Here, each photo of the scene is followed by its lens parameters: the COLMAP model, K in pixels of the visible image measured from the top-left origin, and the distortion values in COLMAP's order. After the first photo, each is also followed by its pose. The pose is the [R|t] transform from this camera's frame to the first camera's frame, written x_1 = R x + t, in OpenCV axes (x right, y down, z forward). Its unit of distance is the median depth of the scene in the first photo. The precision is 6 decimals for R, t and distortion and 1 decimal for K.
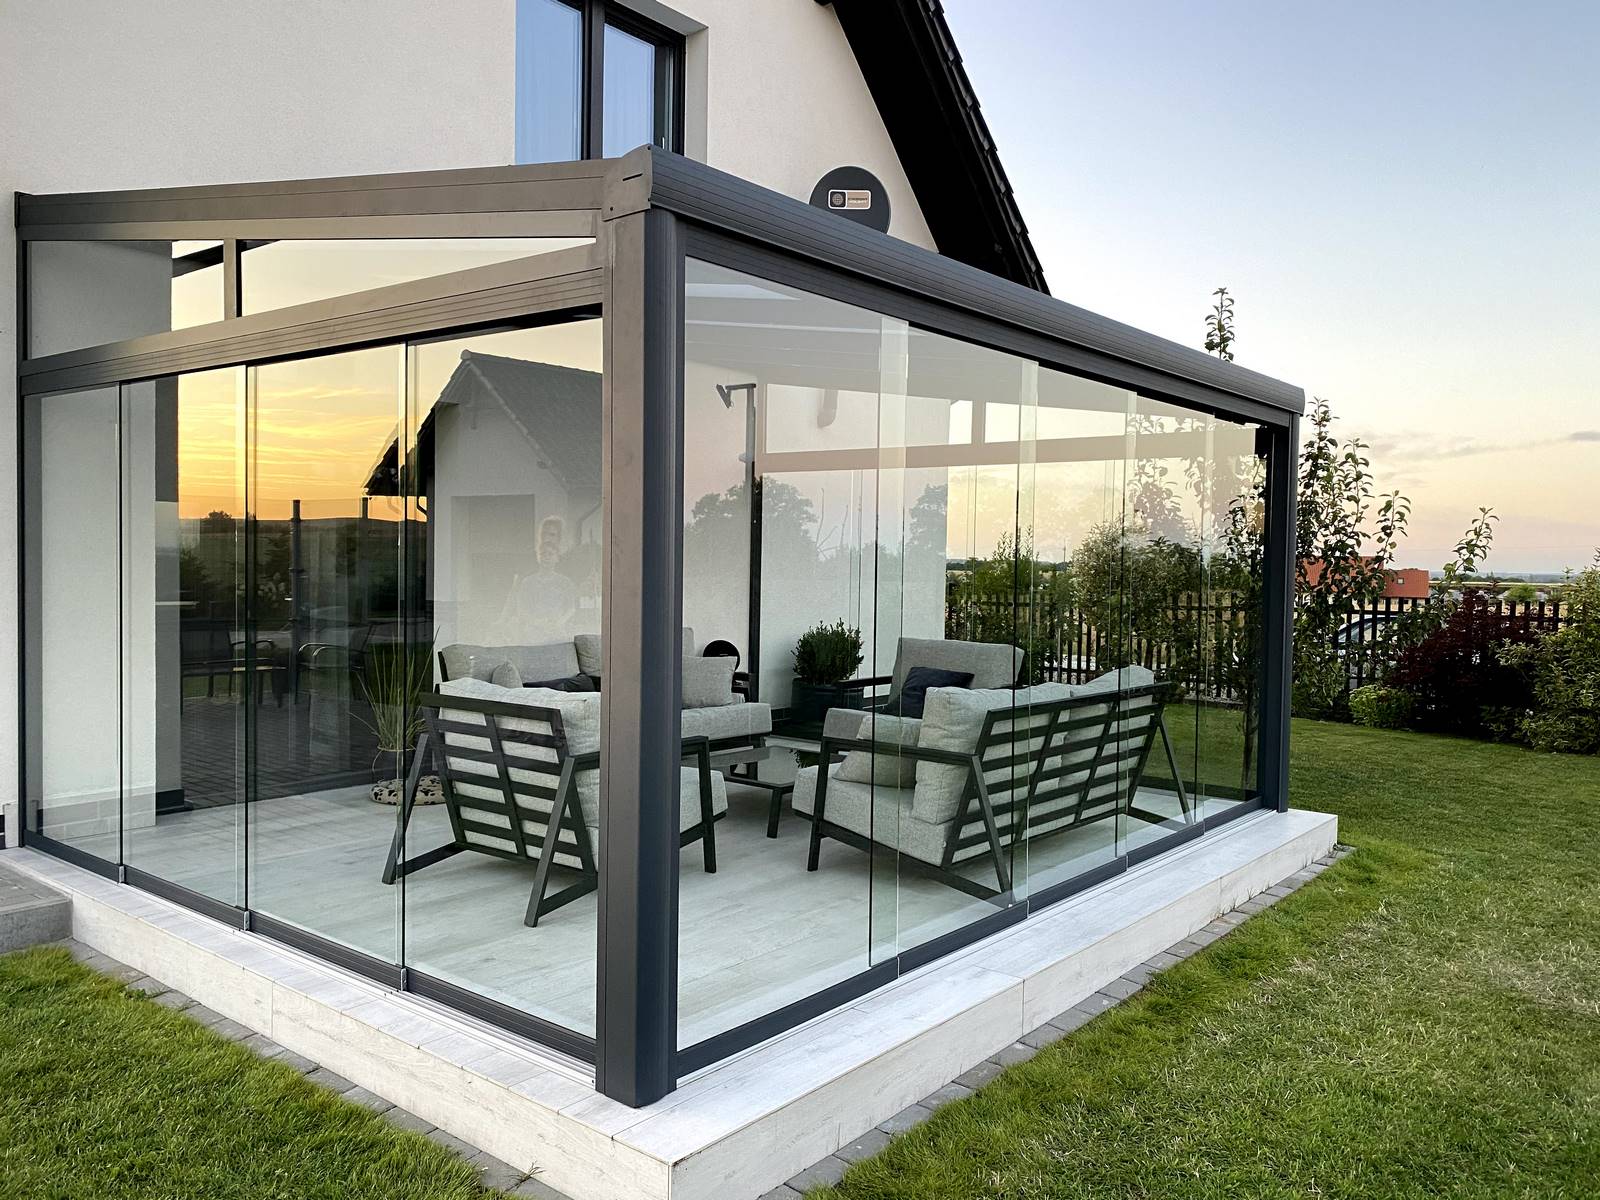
lens RADIAL K [[1213.1, 0, 800.0], [0, 1213.1, 600.0], [0, 0, 1]] dist [0.023806, 0.002364]
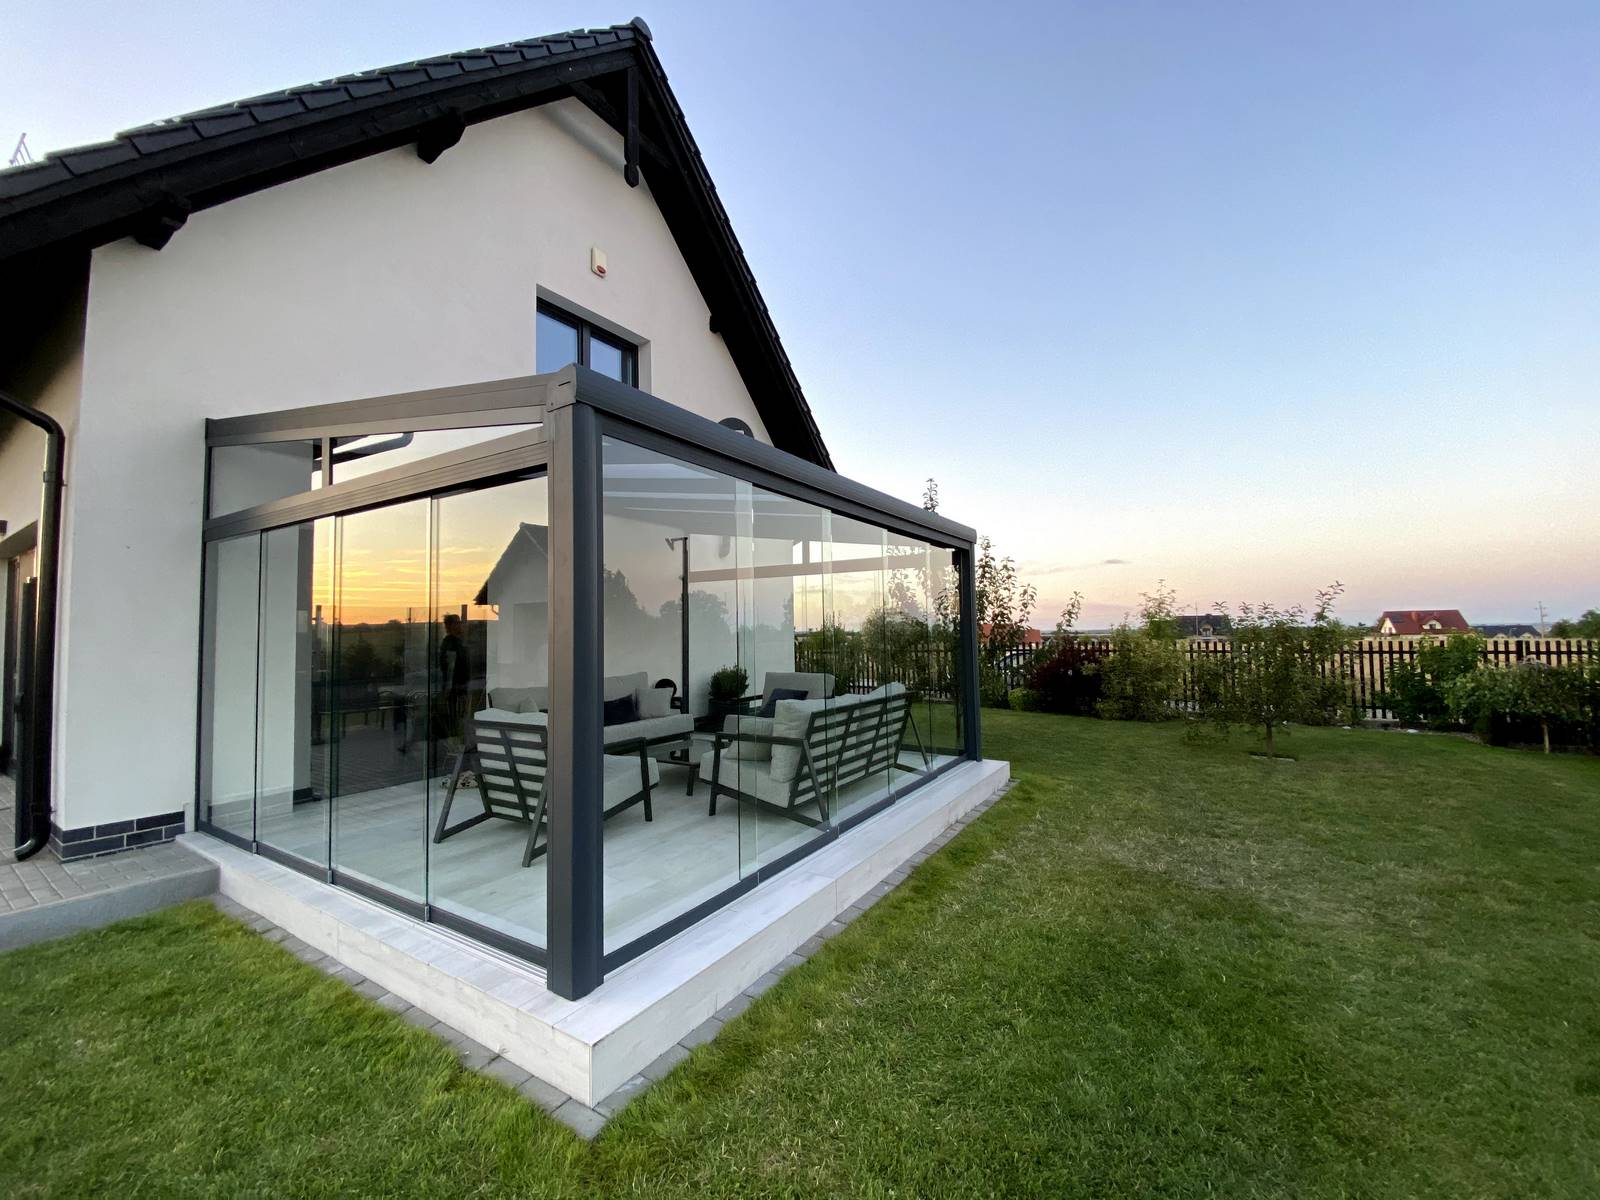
lens RADIAL K [[639.3, 0, 792.9], [0, 639.3, 599.9], [0, 0, 1]] dist [0.036128, -0.032182]
pose [[0.993424, -0.028941, 0.110775, 0.034864], [0.038386, 0.995717, -0.084107, 0.008525], [-0.107867, 0.087806, 0.990280, 0.102410]]
